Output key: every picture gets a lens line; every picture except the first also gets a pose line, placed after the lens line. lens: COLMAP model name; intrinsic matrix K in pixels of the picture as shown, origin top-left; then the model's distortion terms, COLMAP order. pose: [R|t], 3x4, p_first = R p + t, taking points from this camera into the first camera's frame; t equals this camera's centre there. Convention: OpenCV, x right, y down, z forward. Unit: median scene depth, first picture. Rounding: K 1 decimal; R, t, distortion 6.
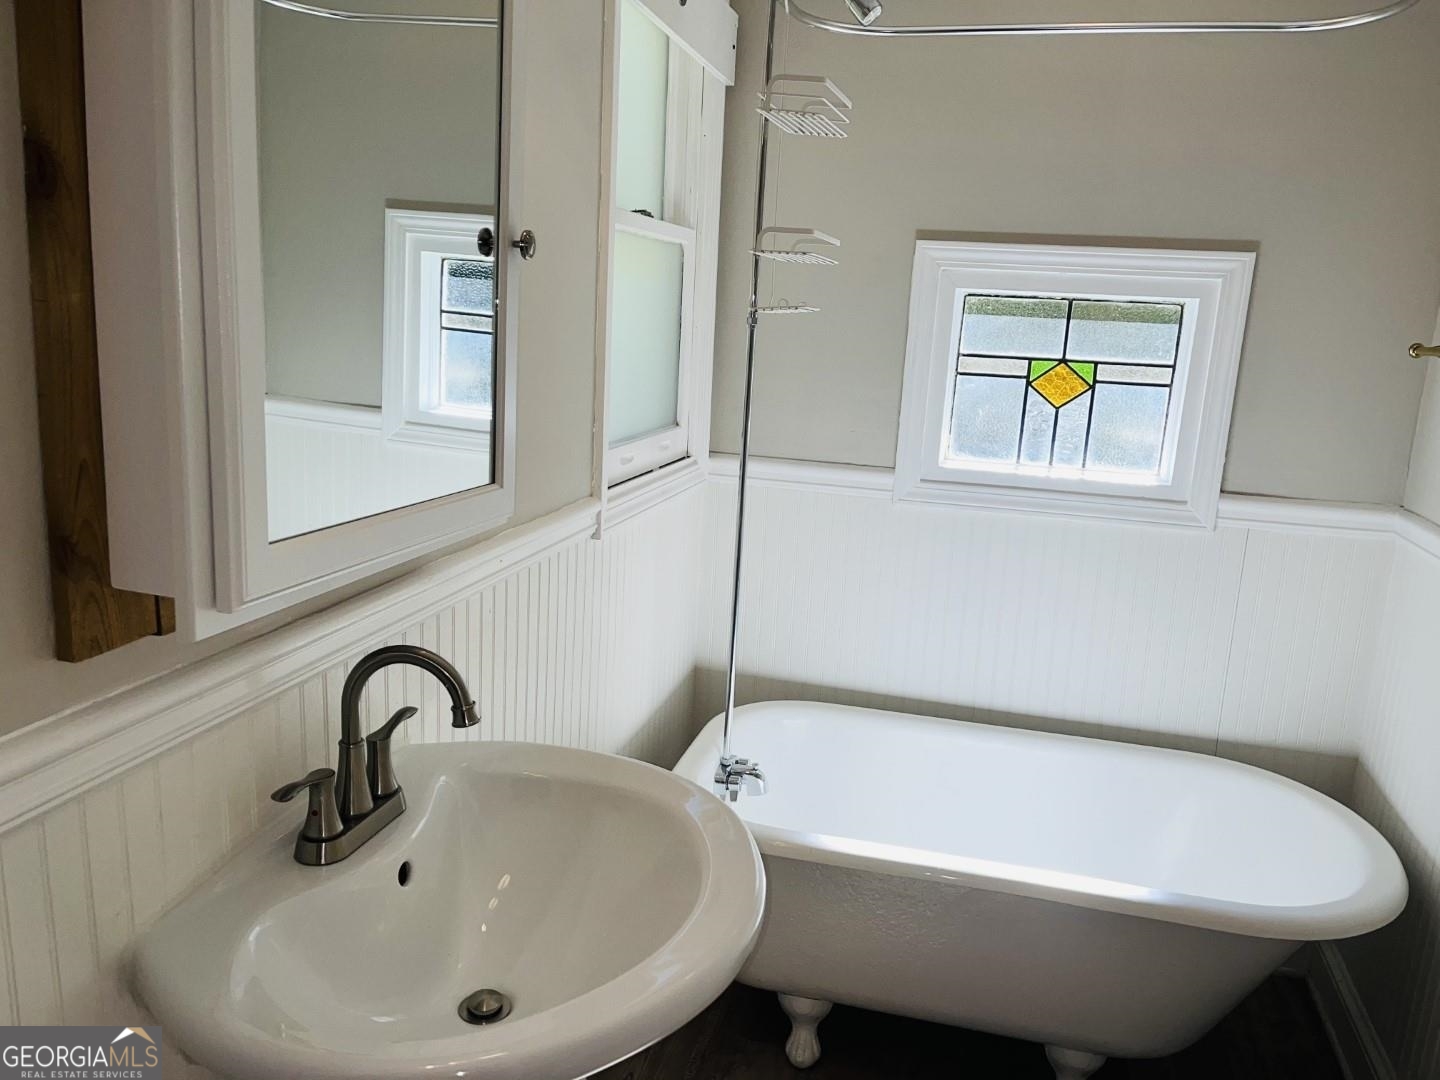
lens RADIAL K [[1089.7, 0, 729.2], [0, 1089.7, 548.1], [0, 0, 1]] dist [0.075551, -0.089307]
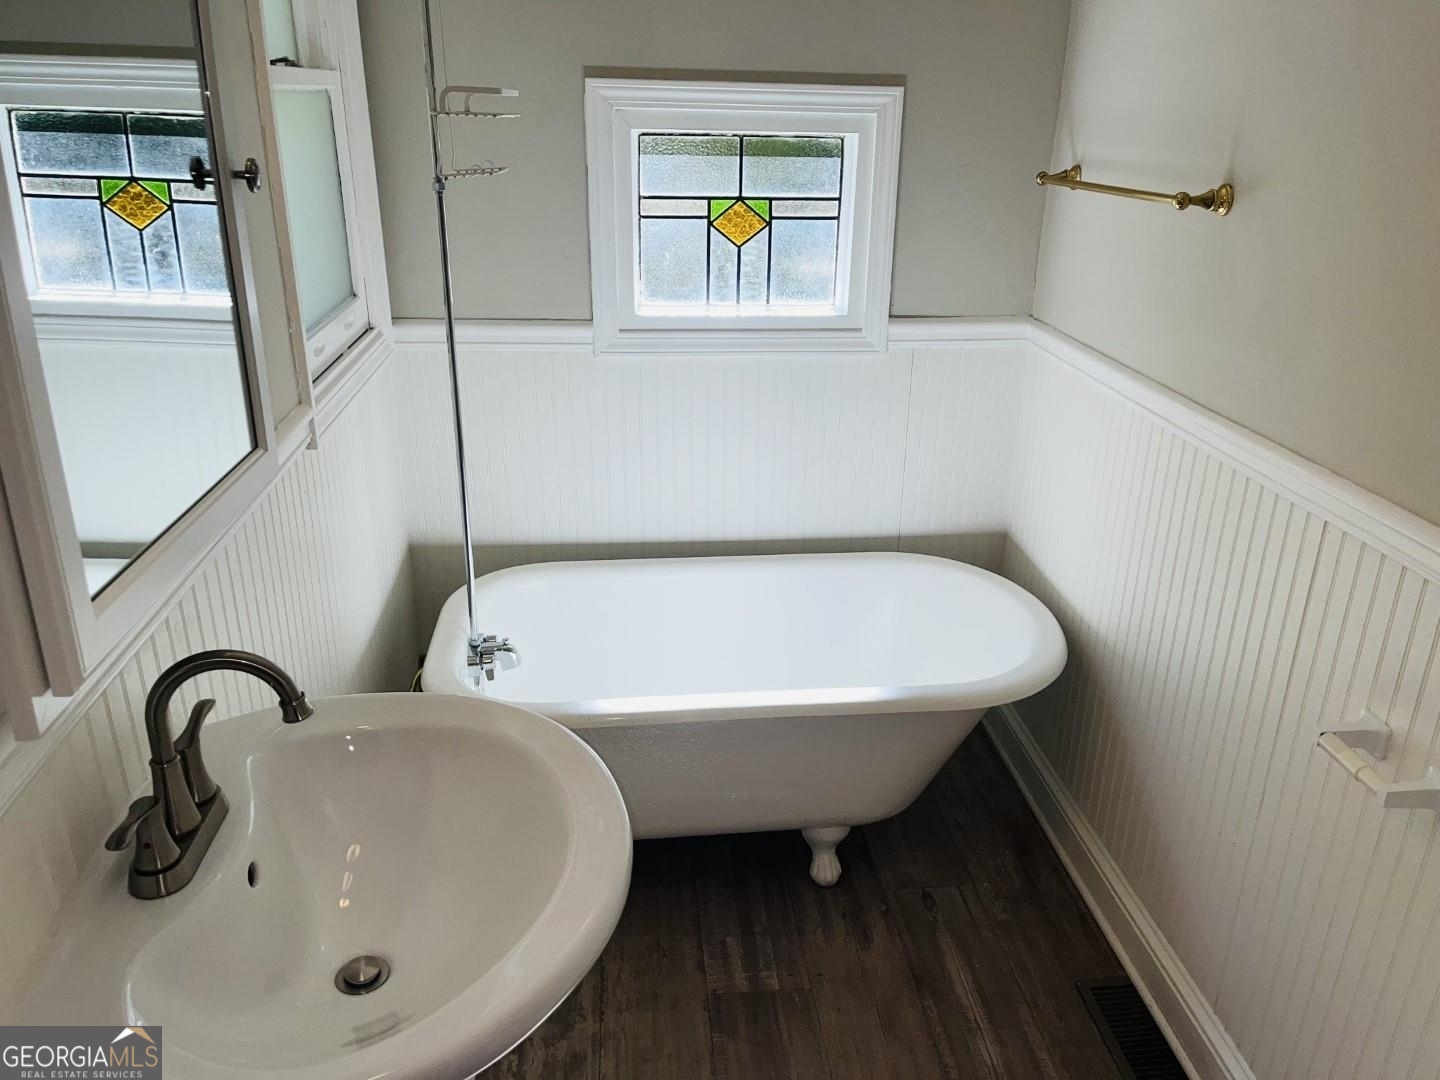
lens RADIAL K [[1089.7, 0, 731.9], [0, 1089.7, 536.6], [0, 0, 1]] dist [0.075551, -0.089307]
pose [[0.935763, -0.163515, 0.312427, -0.078073], [0.105955, 0.975429, 0.193162, -0.065513], [-0.336335, -0.147651, 0.930096, 0.006115]]
